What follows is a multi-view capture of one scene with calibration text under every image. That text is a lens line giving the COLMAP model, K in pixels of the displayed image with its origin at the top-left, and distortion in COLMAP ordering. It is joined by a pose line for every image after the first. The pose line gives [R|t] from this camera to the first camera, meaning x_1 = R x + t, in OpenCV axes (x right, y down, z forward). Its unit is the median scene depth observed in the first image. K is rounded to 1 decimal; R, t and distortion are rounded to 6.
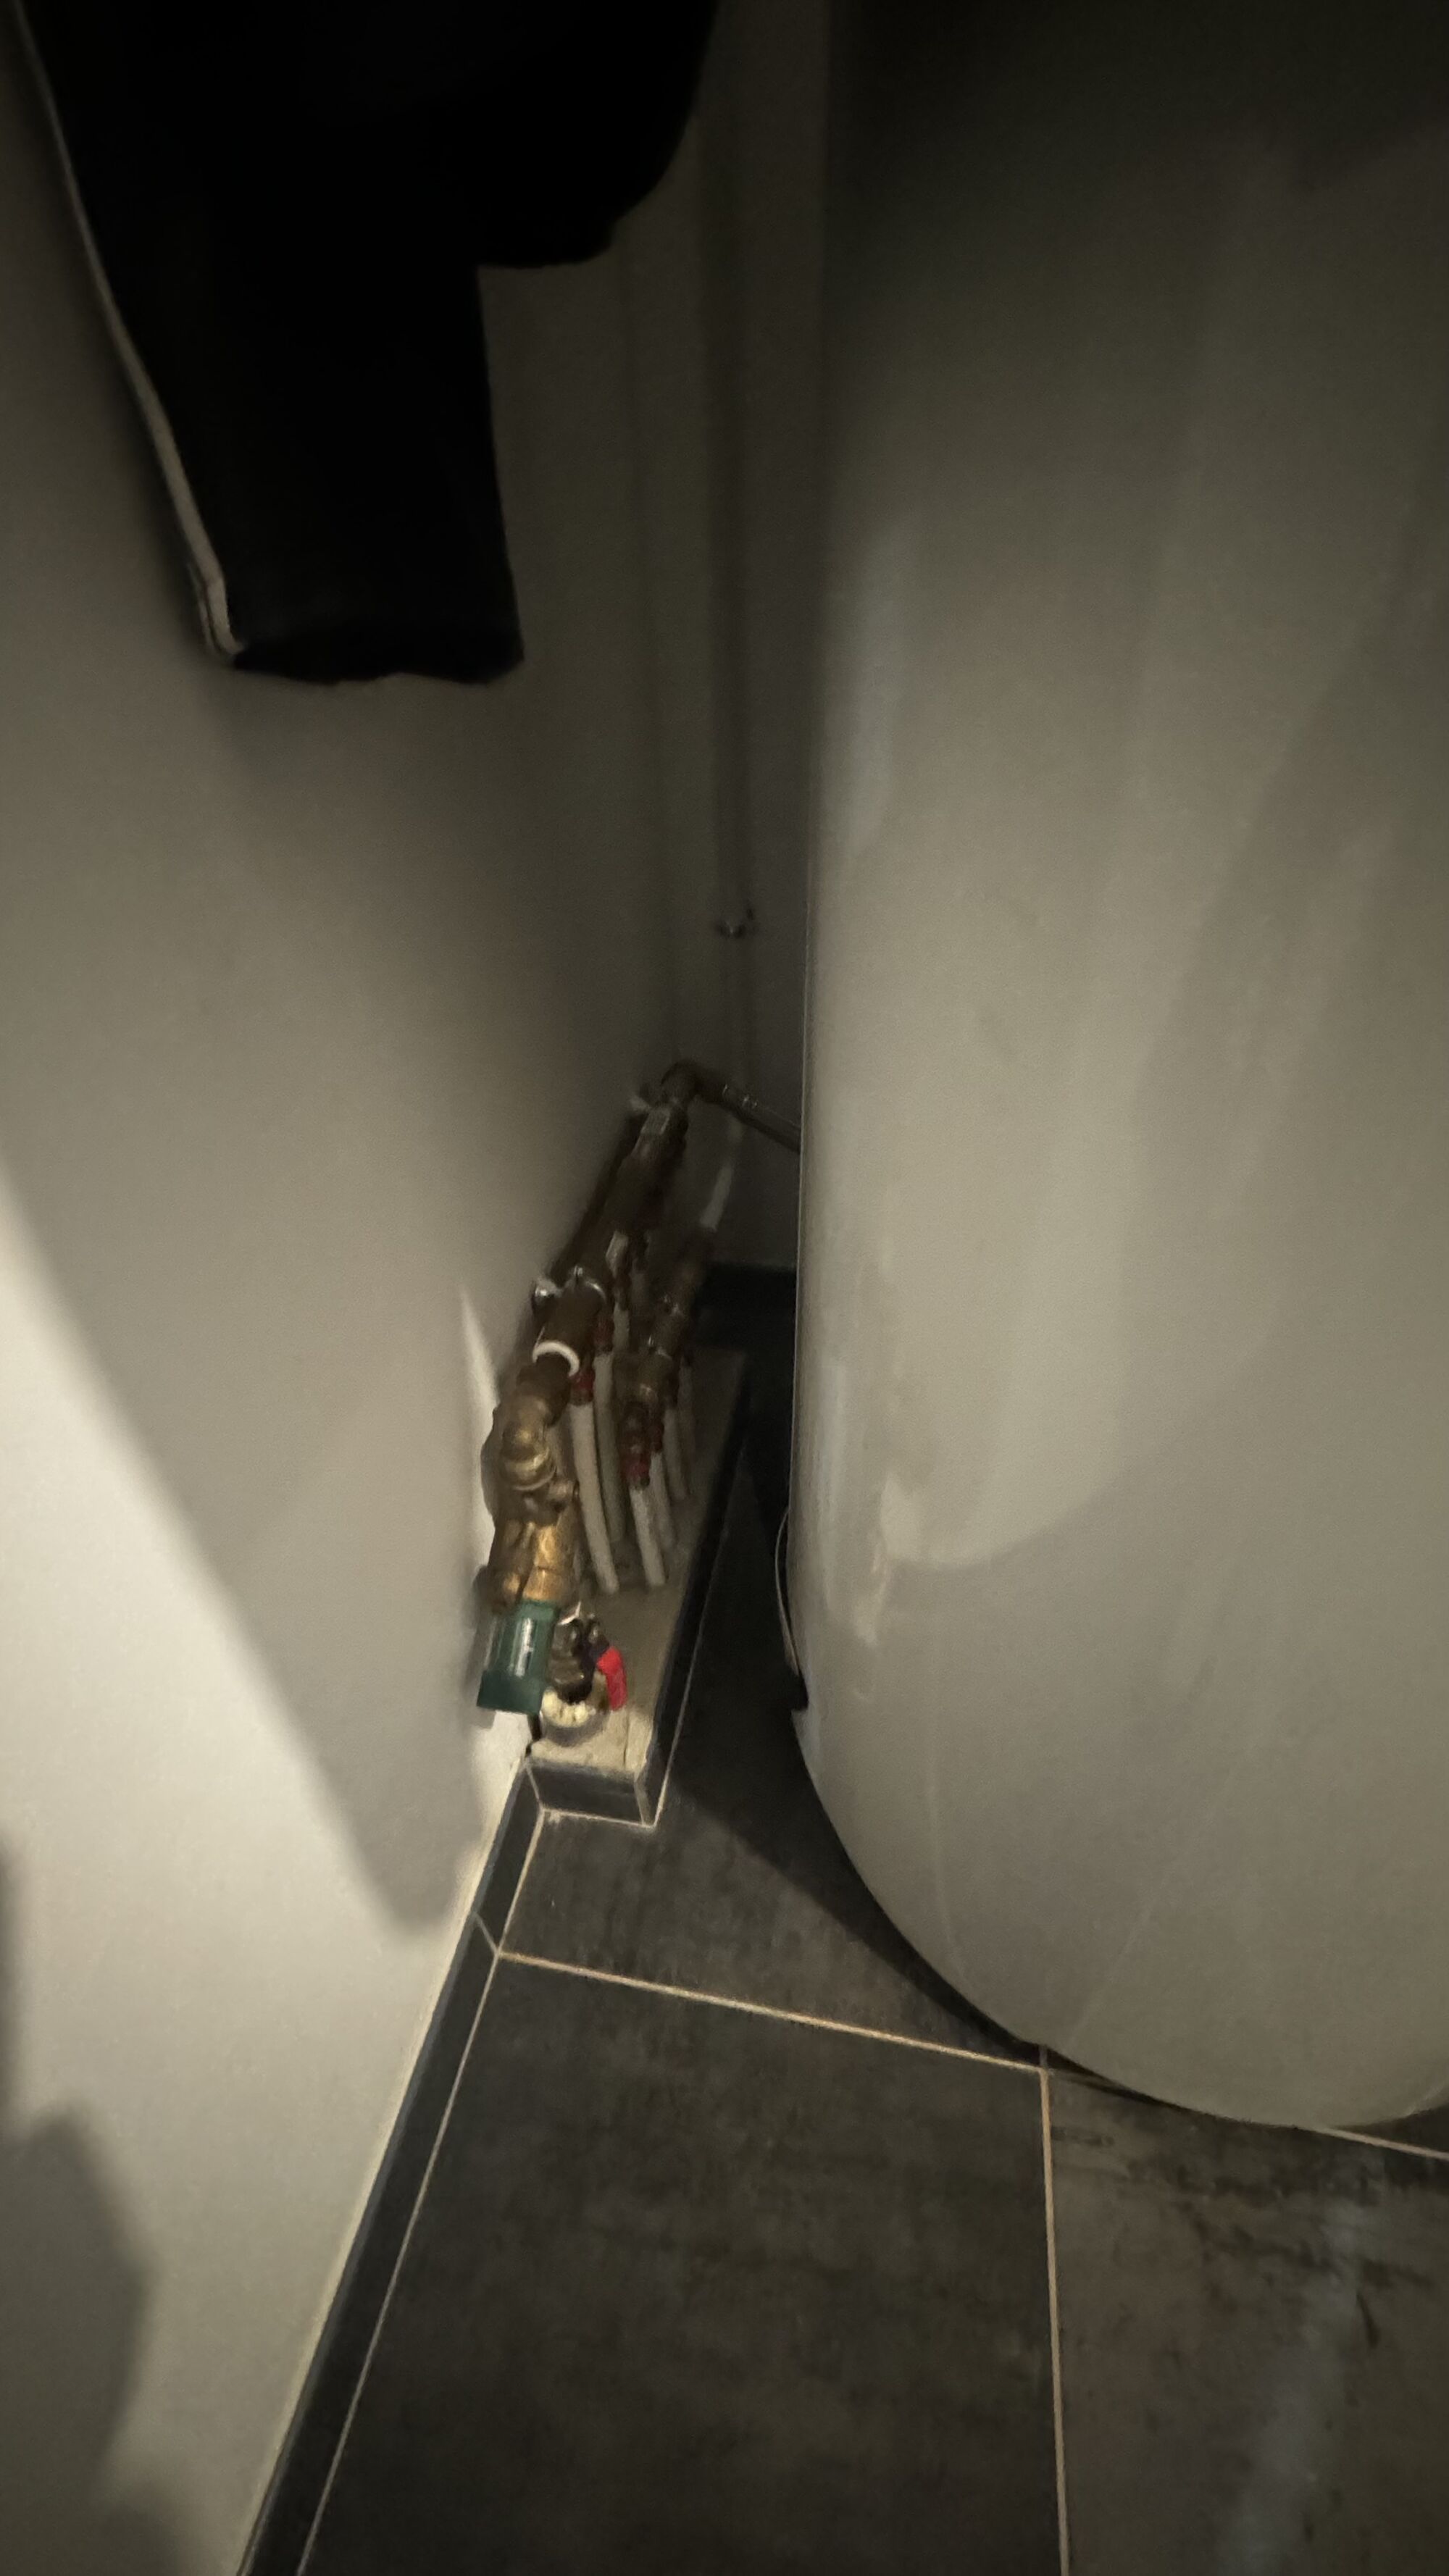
lens RADIAL K [[1026.8, 0, 724.5], [0, 1026.8, 1288.0], [0, 0, 1]] dist [0.000645, -0.000066]
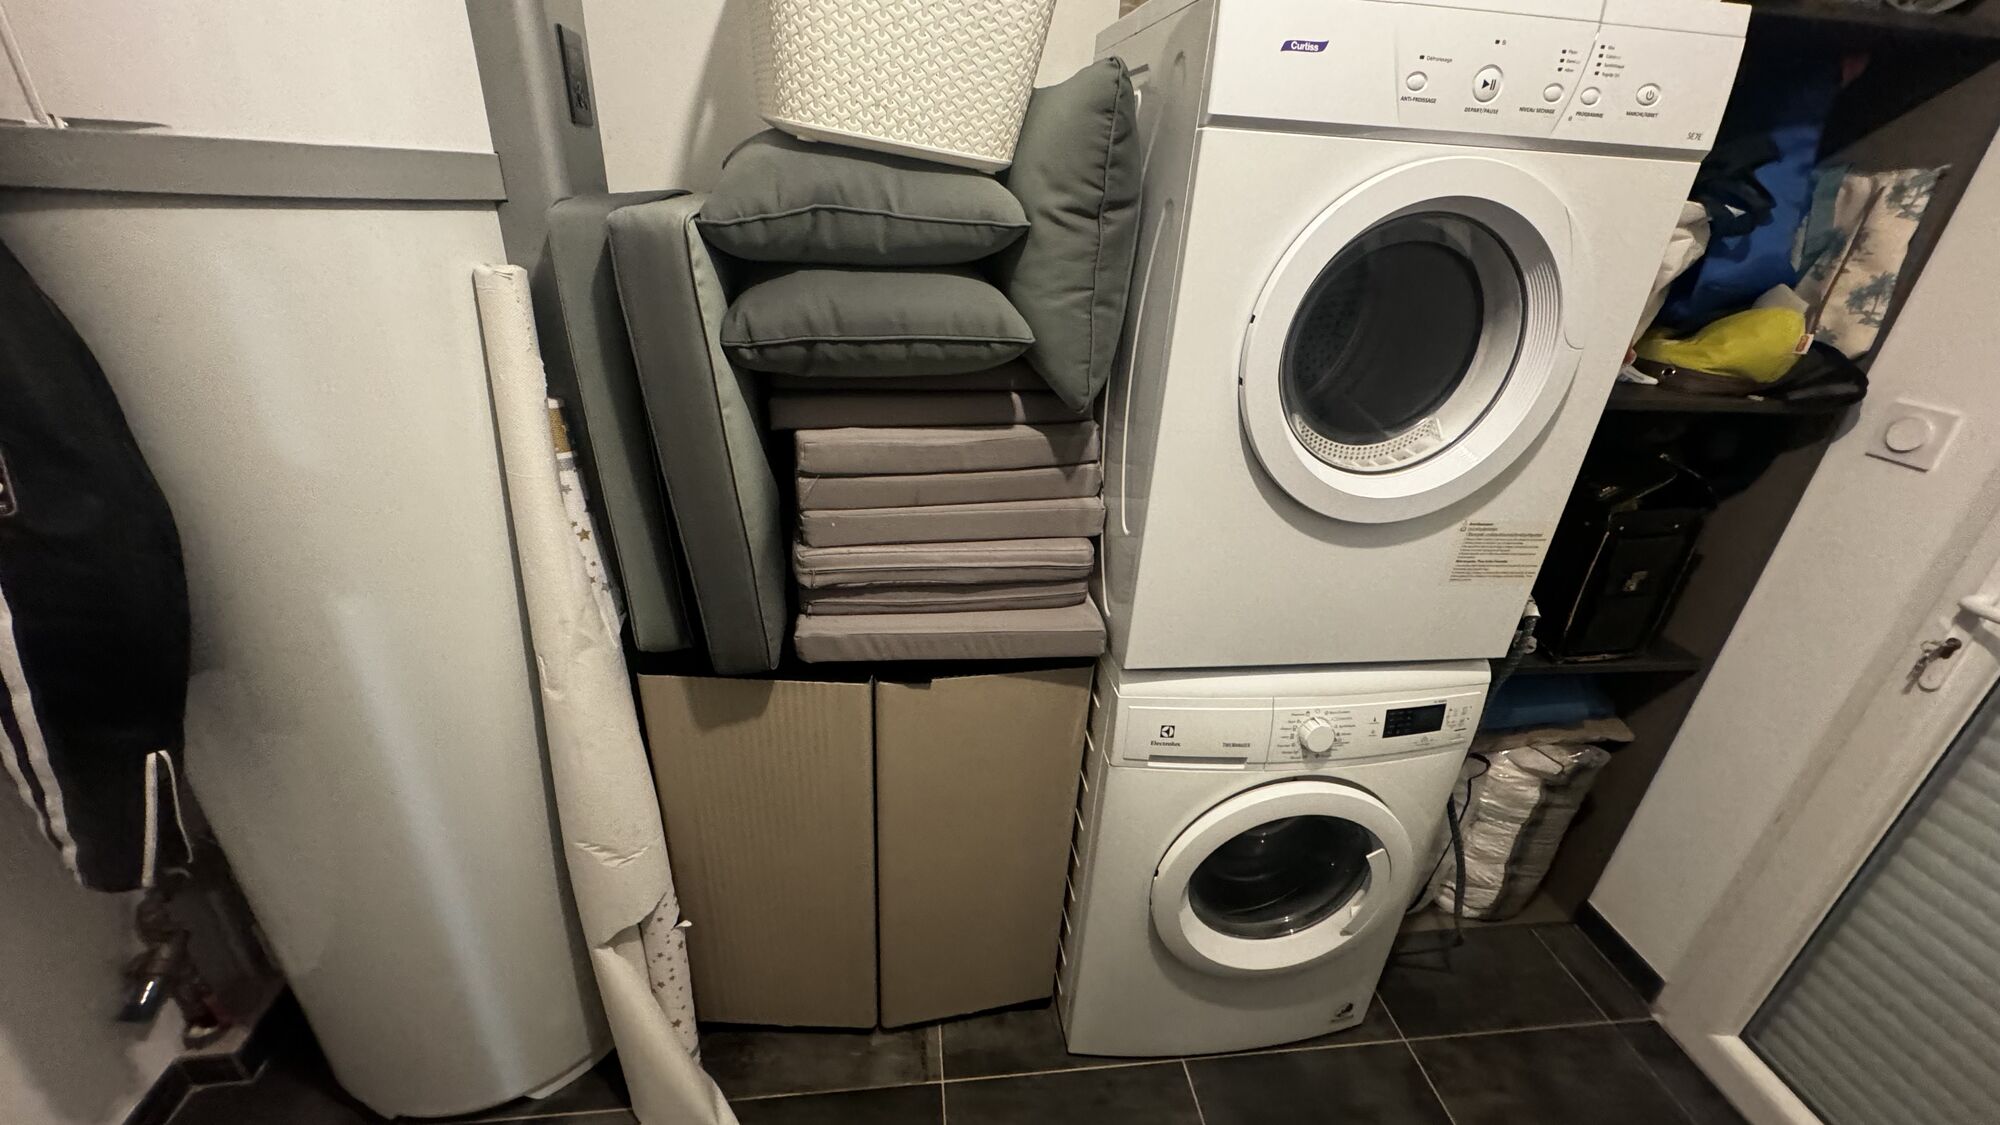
lens RADIAL K [[797.2, 0, 1000.0], [0, 797.2, 562.5], [0, 0, 1]] dist [0.000645, -0.000066]
pose [[0.951882, -0.068900, 0.298620, 1.117030], [0.142402, 0.962259, -0.231902, 0.060839], [-0.271372, 0.263268, 0.925769, -1.471850]]
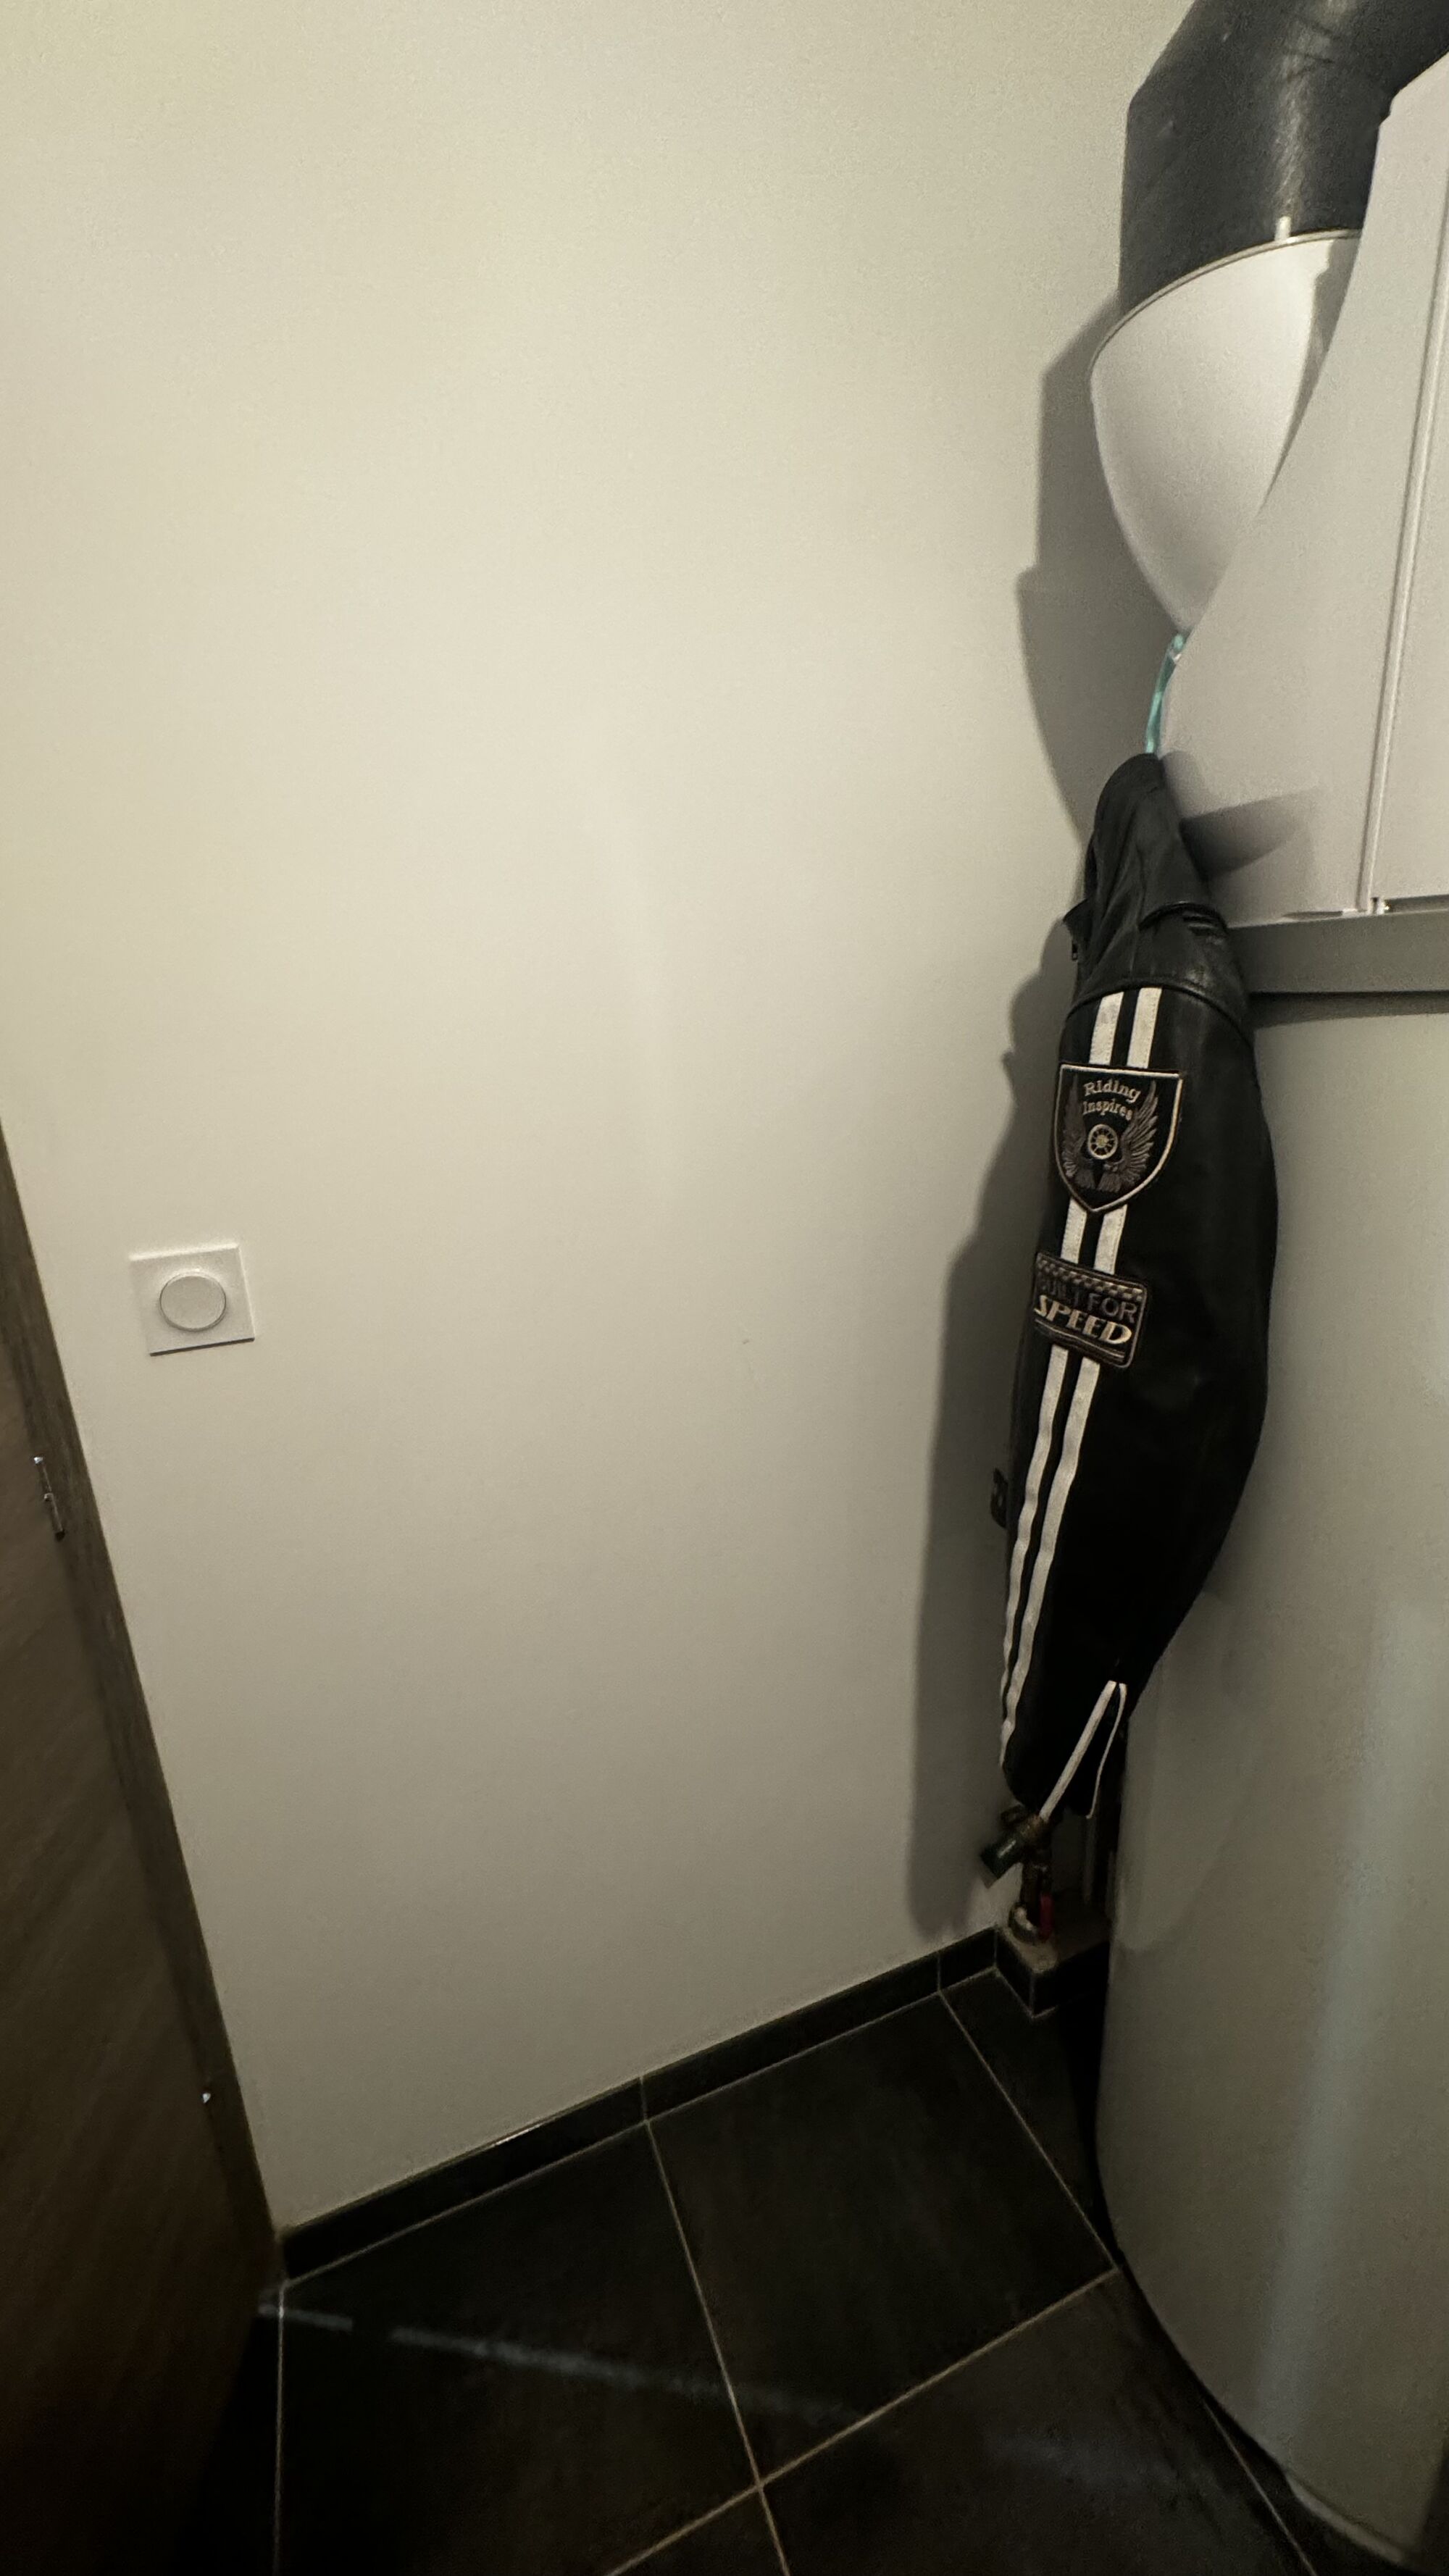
lens RADIAL K [[1026.8, 0, 724.5], [0, 1026.8, 1288.0], [0, 0, 1]] dist [0.000645, -0.000066]
pose [[0.539114, 0.245135, -0.805770, 0.860115], [-0.518243, 0.850701, -0.087935, -0.168002], [0.663913, 0.464991, 0.585664, -1.171332]]
